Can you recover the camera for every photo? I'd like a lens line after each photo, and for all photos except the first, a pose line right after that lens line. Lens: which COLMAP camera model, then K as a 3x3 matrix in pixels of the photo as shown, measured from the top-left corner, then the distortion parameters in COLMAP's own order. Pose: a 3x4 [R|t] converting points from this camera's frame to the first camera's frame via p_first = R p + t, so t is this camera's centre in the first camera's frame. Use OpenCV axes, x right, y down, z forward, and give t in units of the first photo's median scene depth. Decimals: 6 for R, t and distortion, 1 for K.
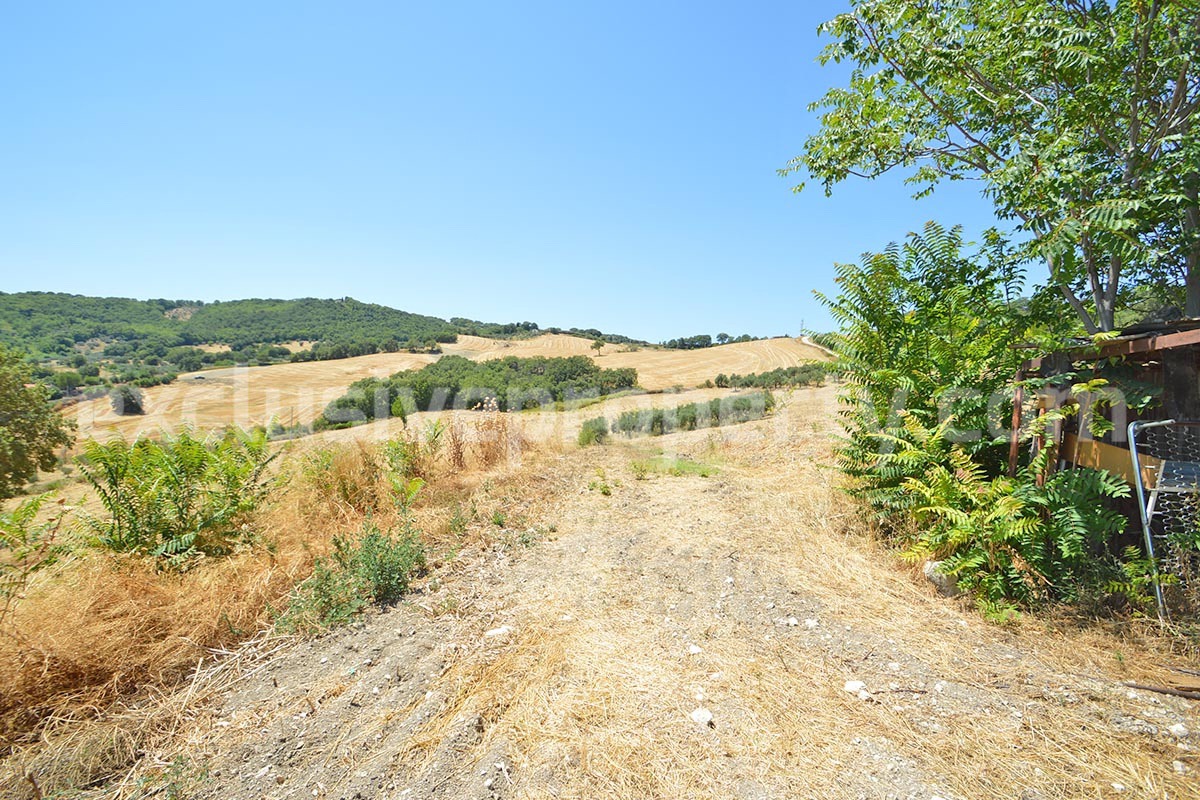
lens RADIAL K [[540.0, 0, 589.9], [0, 540.0, 406.5], [0, 0, 1]] dist [0.016495, -0.017179]
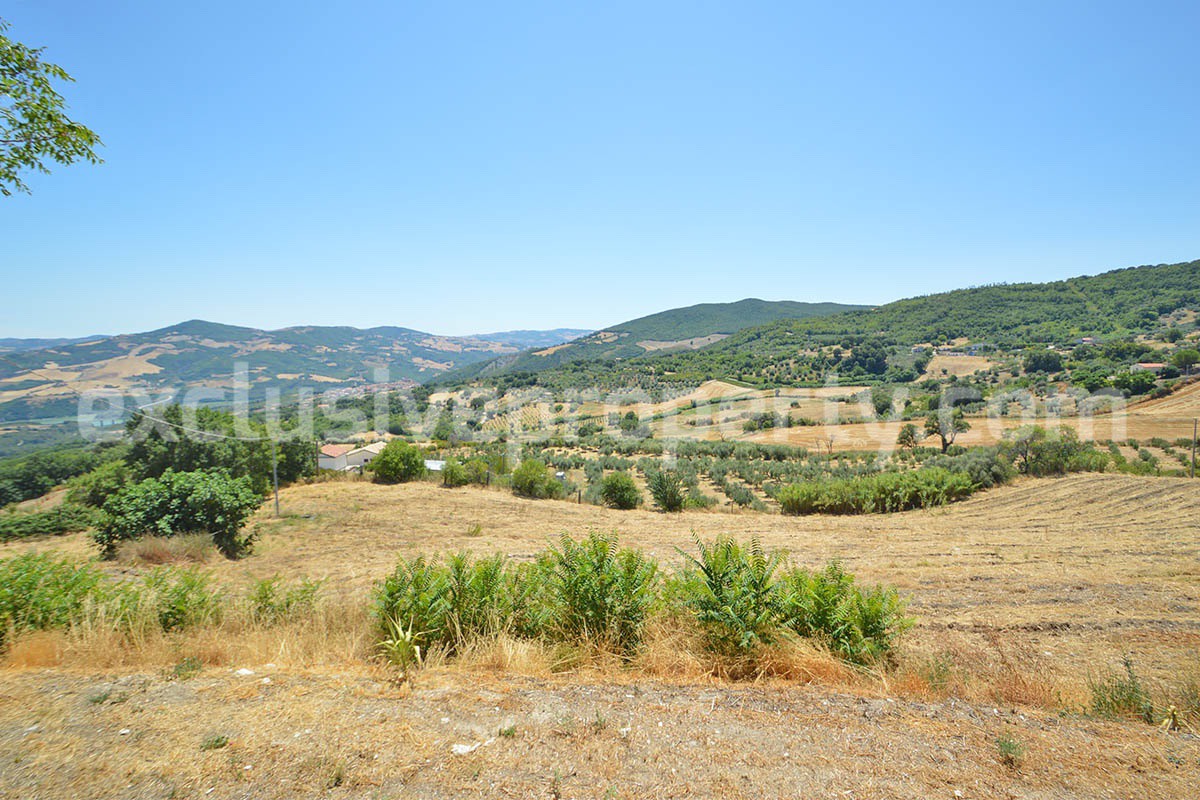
lens RADIAL K [[540.0, 0, 593.9], [0, 540.0, 403.6], [0, 0, 1]] dist [0.016495, -0.017179]
pose [[0.021895, 0.048790, -0.998569, 0.000583], [-0.002656, 0.998808, 0.048744, -0.004565], [0.999757, 0.001585, 0.021999, -0.046538]]
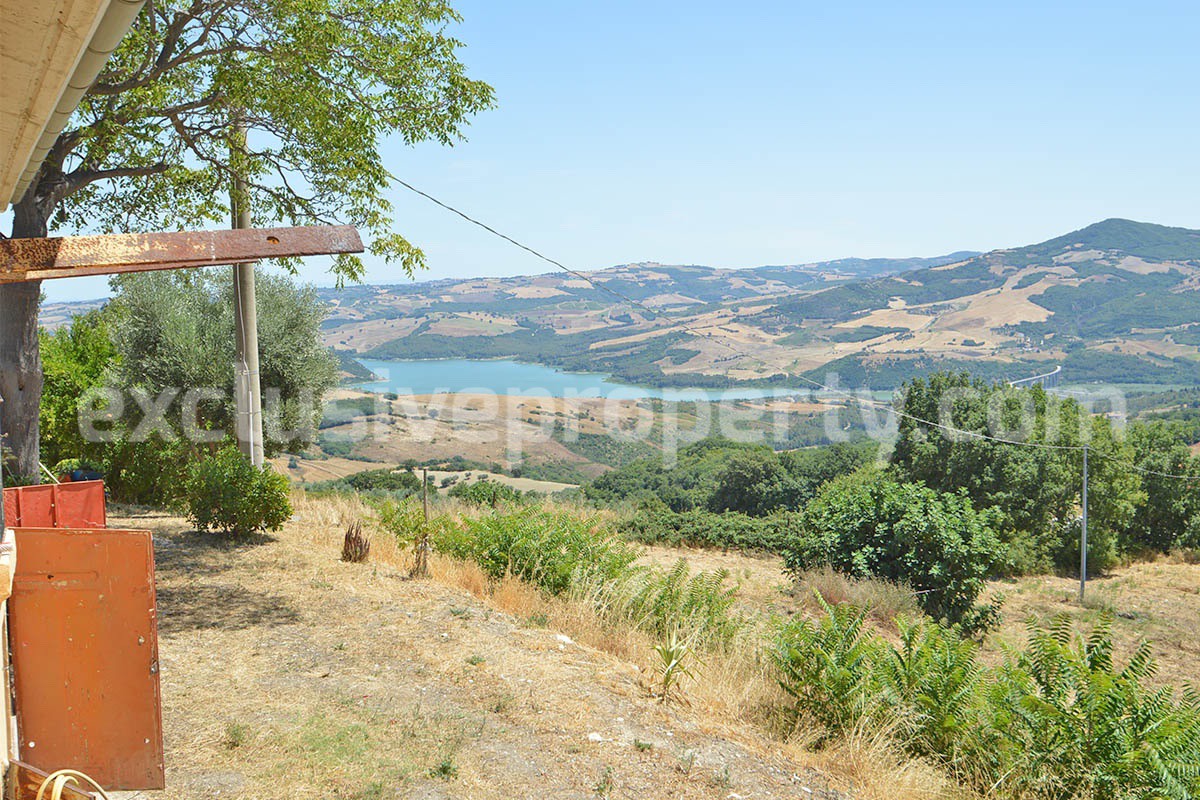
lens RADIAL K [[1248.6, 0, 615.5], [0, 1248.6, 402.3], [0, 0, 1]] dist [-0.057920, 0.000000]
pose [[-0.833885, 0.006836, -0.551896, 0.001641], [-0.041366, 0.996337, 0.074843, -0.004672], [0.550386, 0.085240, -0.830548, -0.032845]]
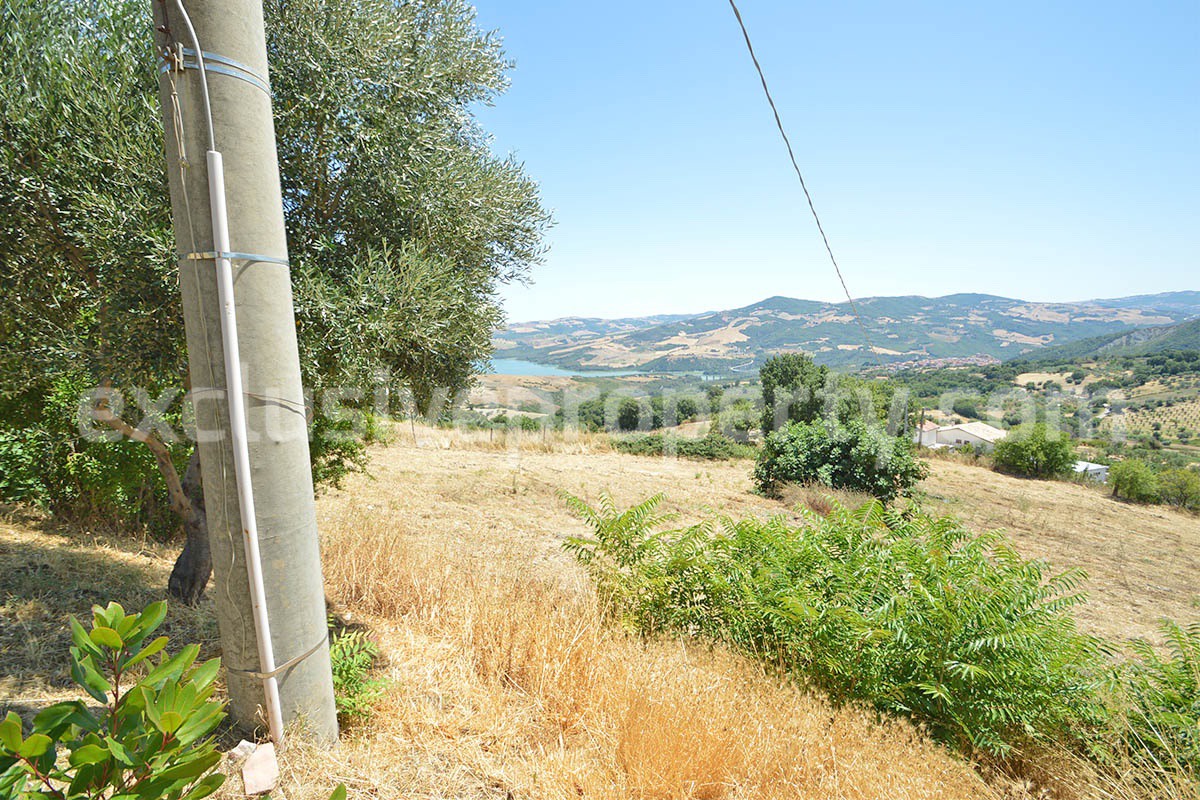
lens RADIAL K [[540.0, 0, 587.4], [0, 540.0, 405.4], [0, 0, 1]] dist [0.016495, -0.017179]
pose [[-0.805062, 0.044240, -0.591538, -0.008903], [-0.036450, 0.991641, 0.123769, -0.000898], [0.592070, 0.121203, -0.796720, -0.063539]]
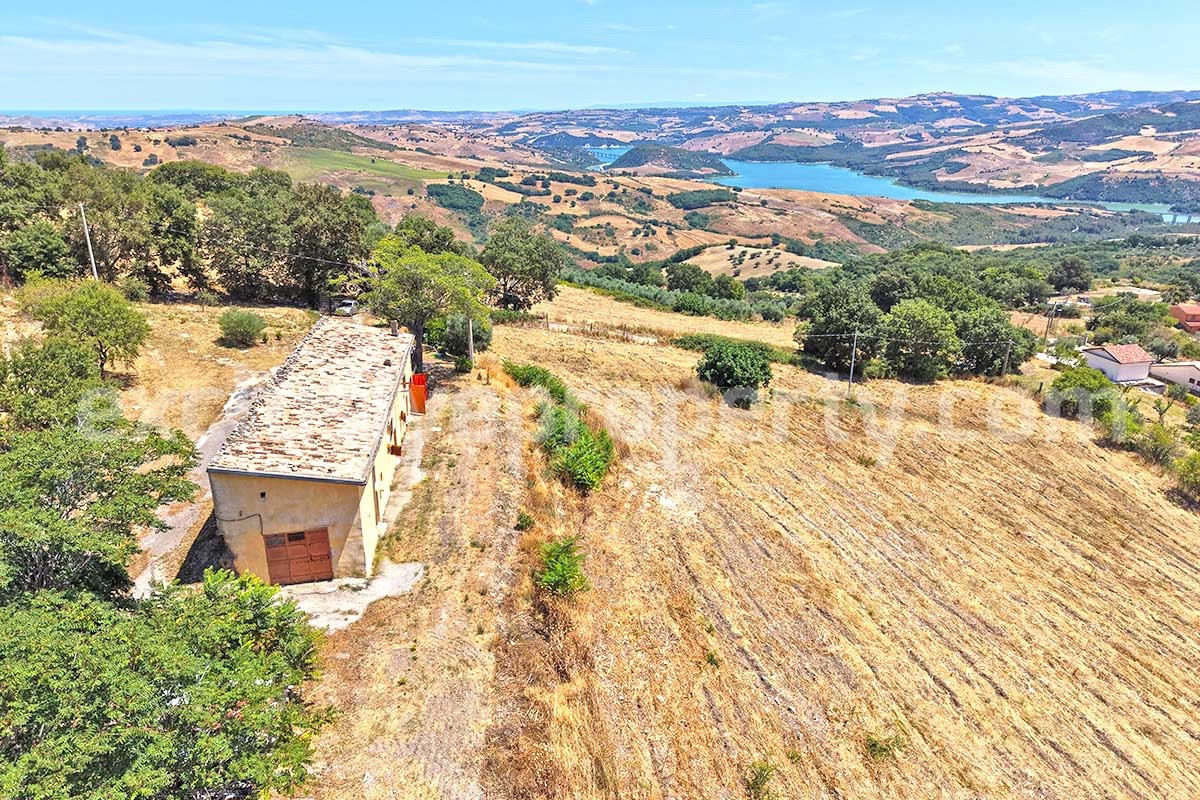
lens RADIAL K [[803.3, 0, 586.8], [0, 803.3, 397.9], [0, 0, 1]] dist [0.015343, -0.016543]
pose [[-0.974754, 0.017040, -0.222632, 0.000208], [-0.061035, 0.938774, 0.339083, -0.034340], [0.214780, 0.344111, -0.914034, 0.043737]]
